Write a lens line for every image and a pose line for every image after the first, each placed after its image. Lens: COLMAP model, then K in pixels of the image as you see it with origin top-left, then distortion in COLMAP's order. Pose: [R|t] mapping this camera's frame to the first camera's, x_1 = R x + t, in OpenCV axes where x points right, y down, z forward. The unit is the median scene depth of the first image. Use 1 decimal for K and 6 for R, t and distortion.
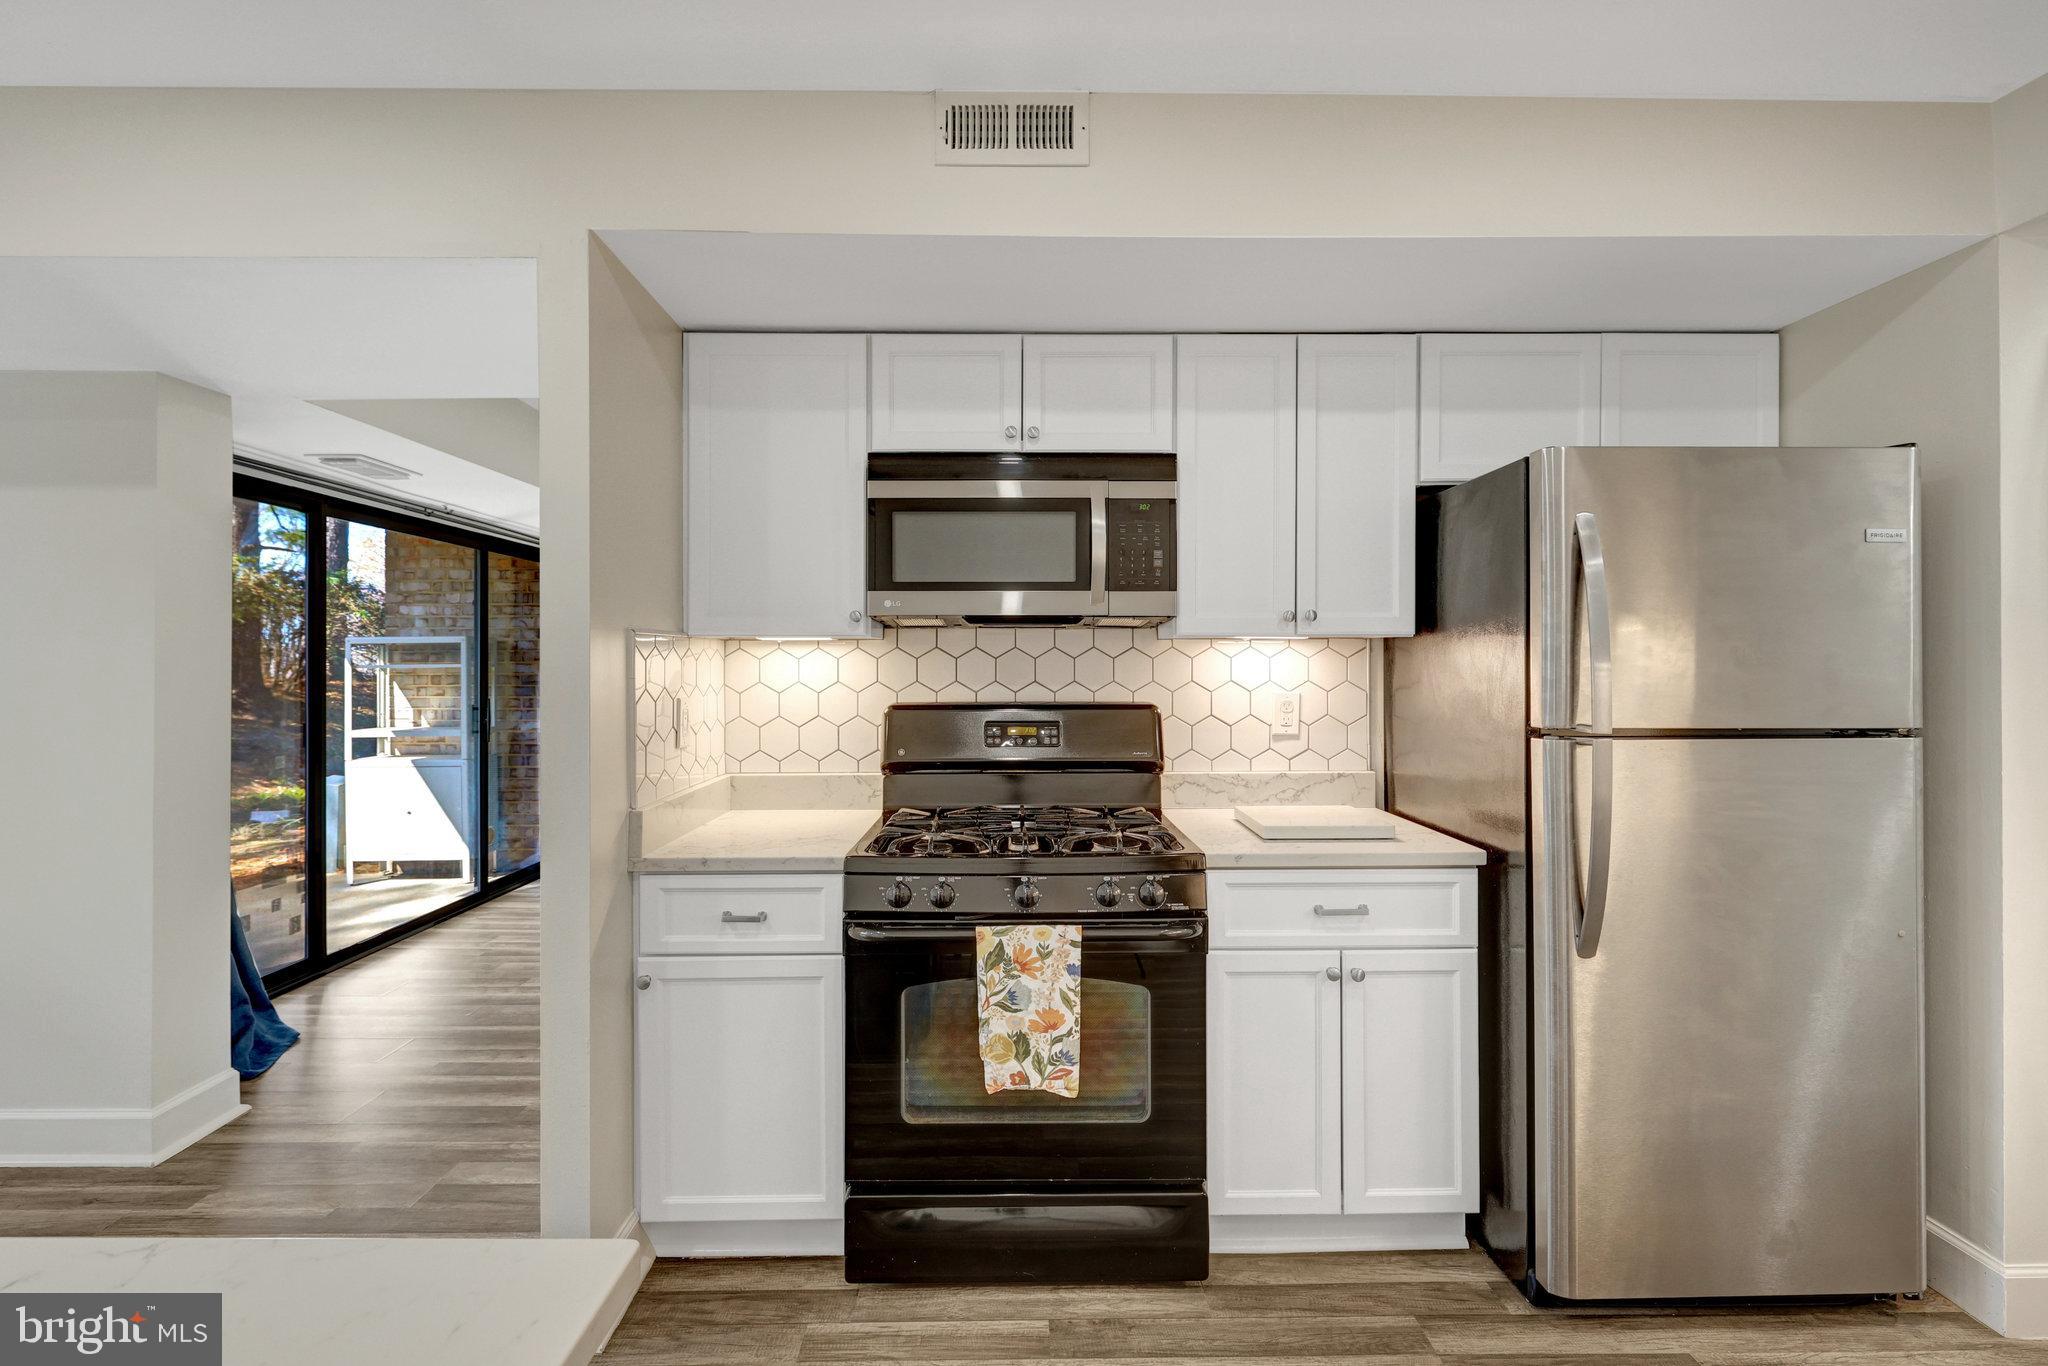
lens RADIAL K [[923.9, 0, 1024.0], [0, 923.9, 664.4], [0, 0, 1]] dist [0.002202, 0.000213]
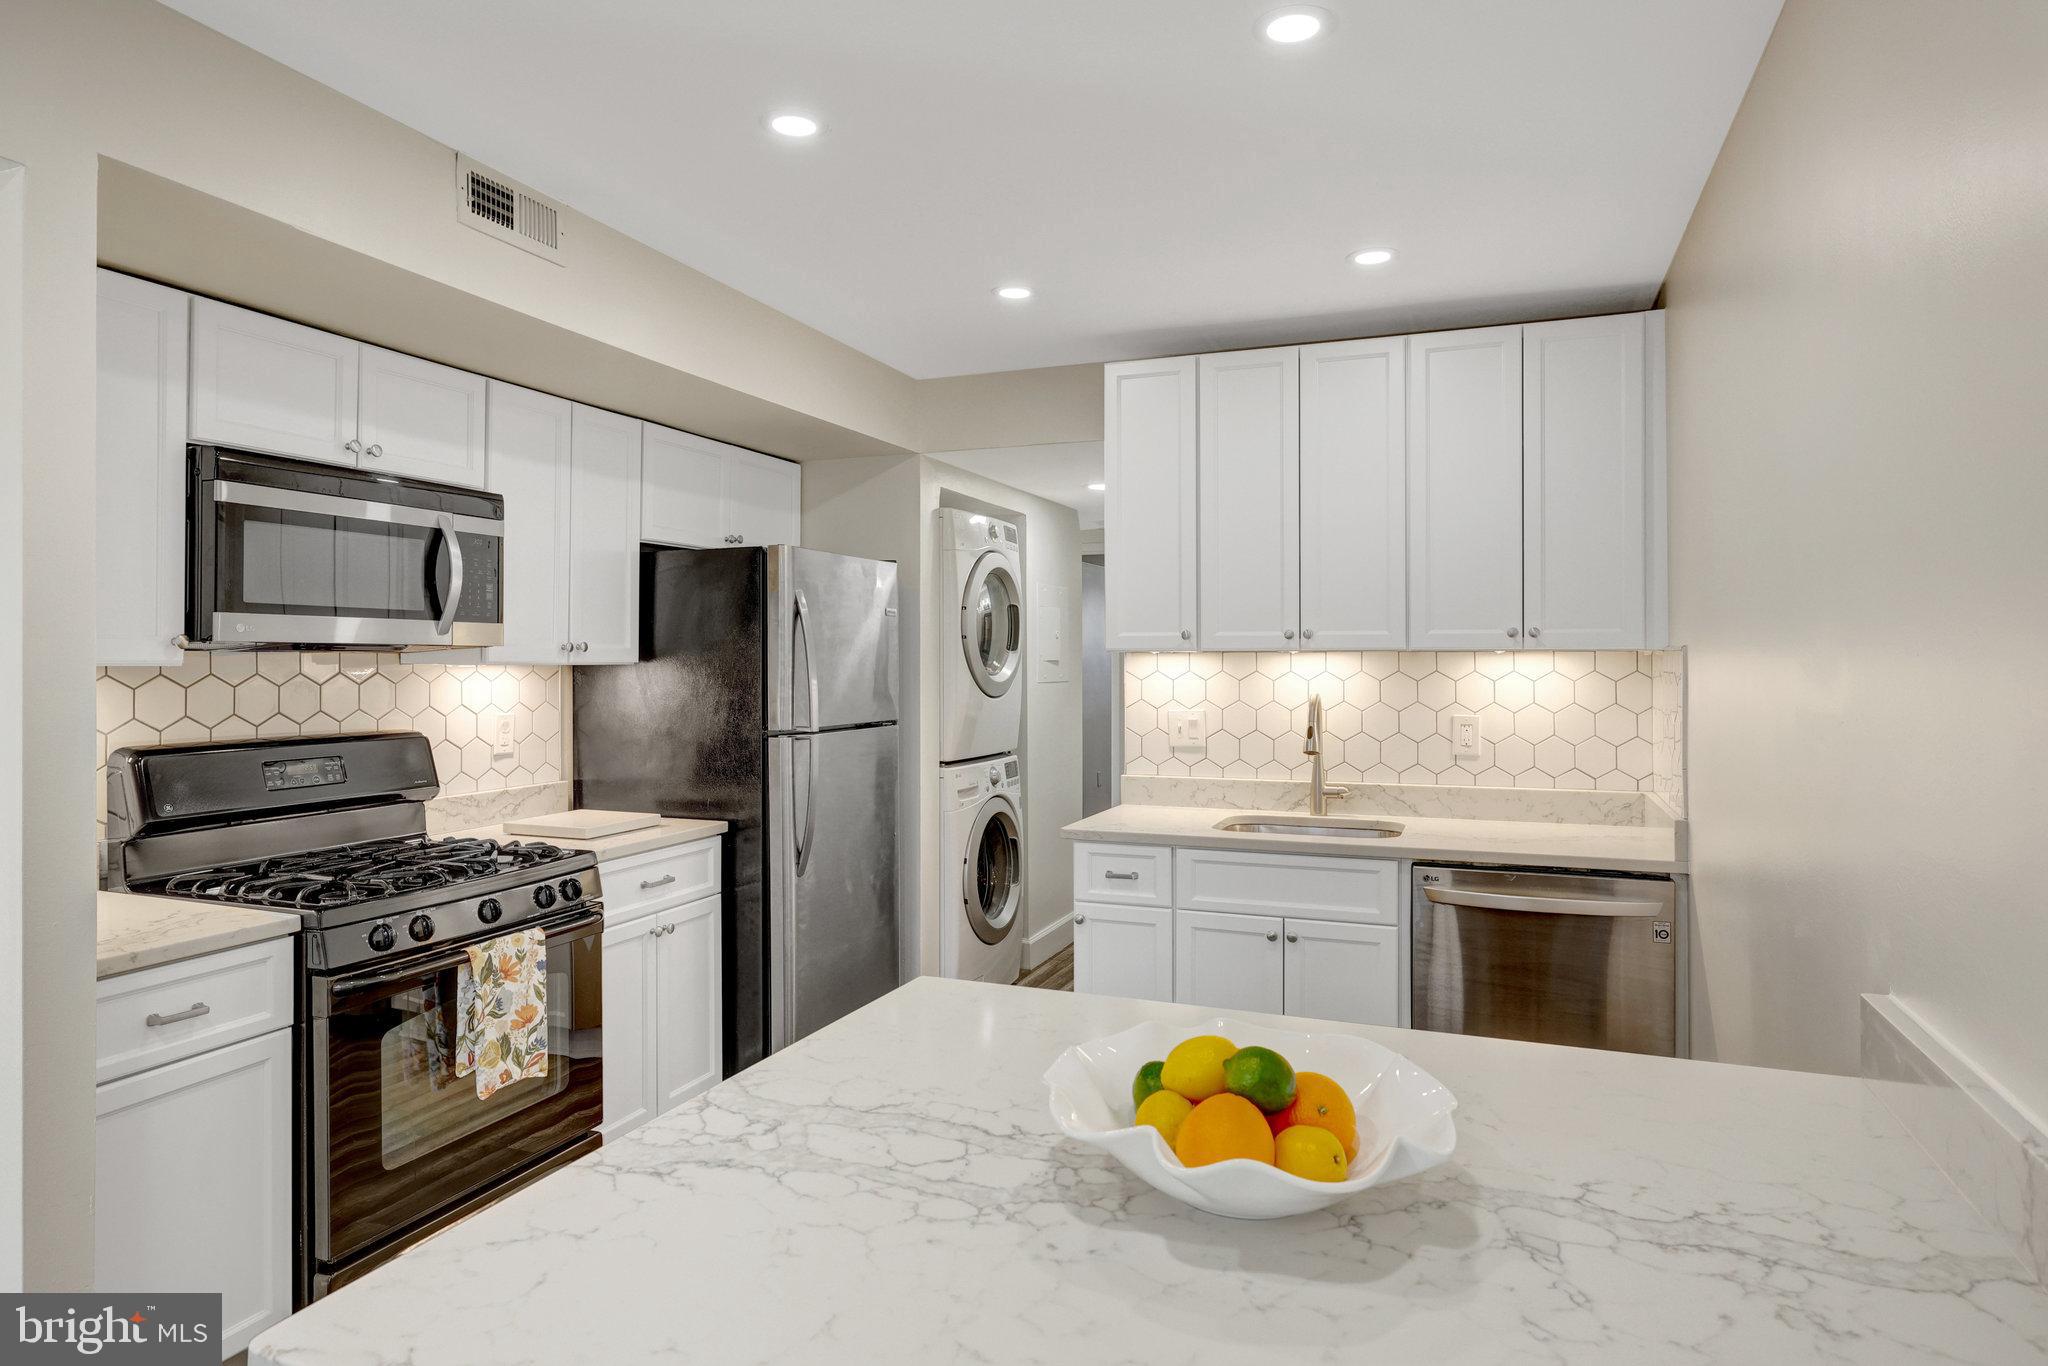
lens RADIAL K [[1169.1, 0, 1030.0], [0, 1169.1, 668.1], [0, 0, 1]] dist [-0.000606, -0.000273]
pose [[0.373217, -0.003391, 0.927738, -0.965996], [-0.000059, 0.999993, 0.003678, -0.036141], [-0.927744, -0.001428, 0.373214, -0.082617]]
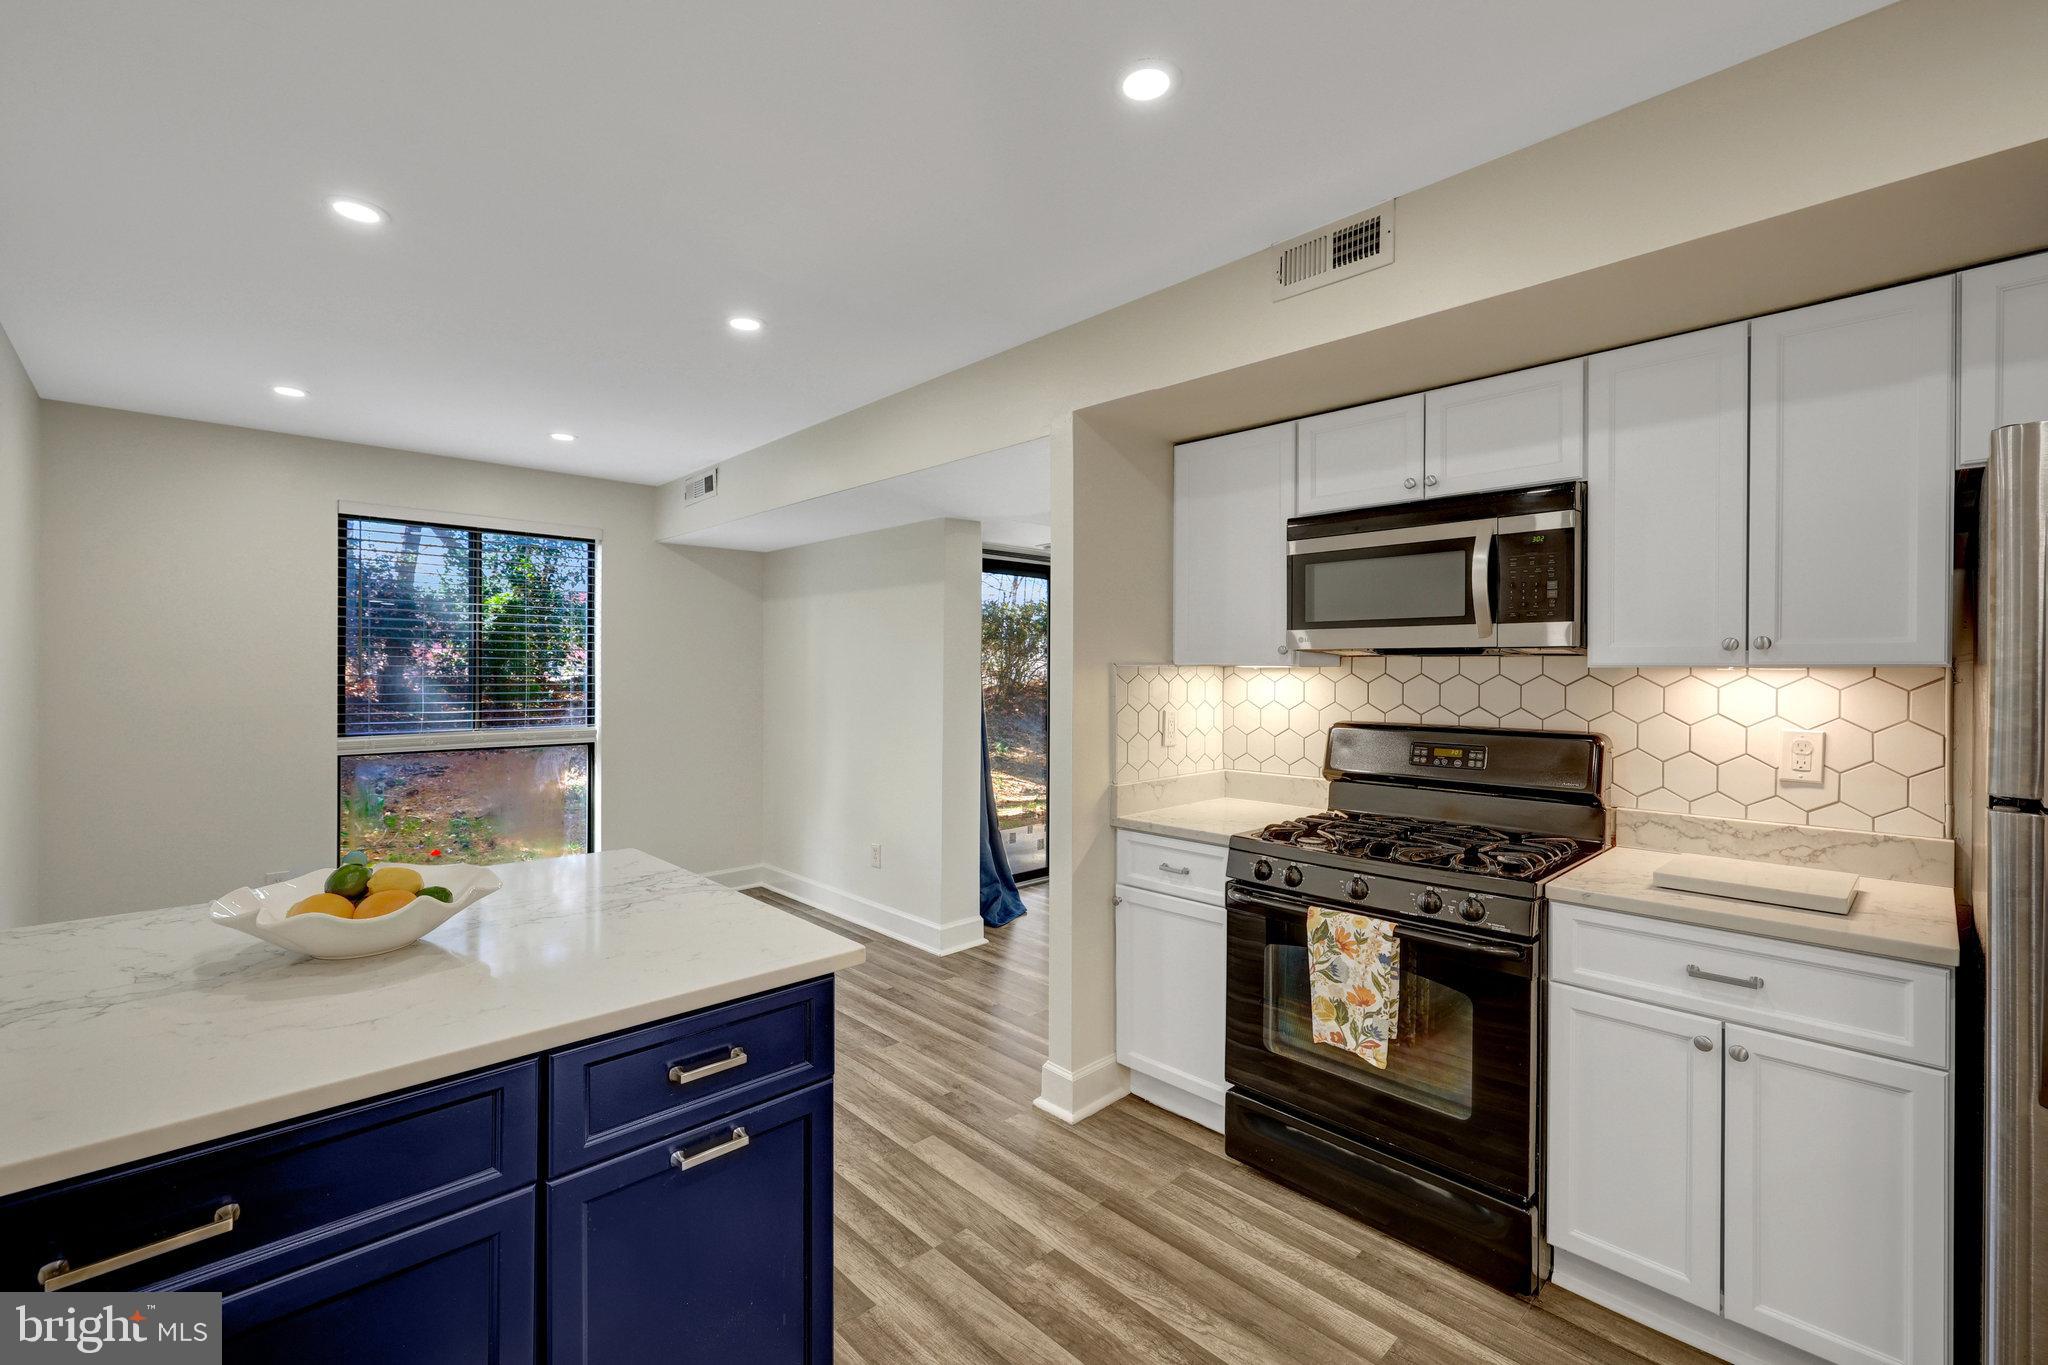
lens RADIAL K [[877.8, 0, 1022.0], [0, 877.8, 676.7], [0, 0, 1]] dist [0.004426, 0.000646]
pose [[0.688247, 0.011599, -0.725384, 0.491867], [-0.006776, 0.999931, 0.009559, -0.028138], [0.725445, -0.001664, 0.688278, -0.078854]]
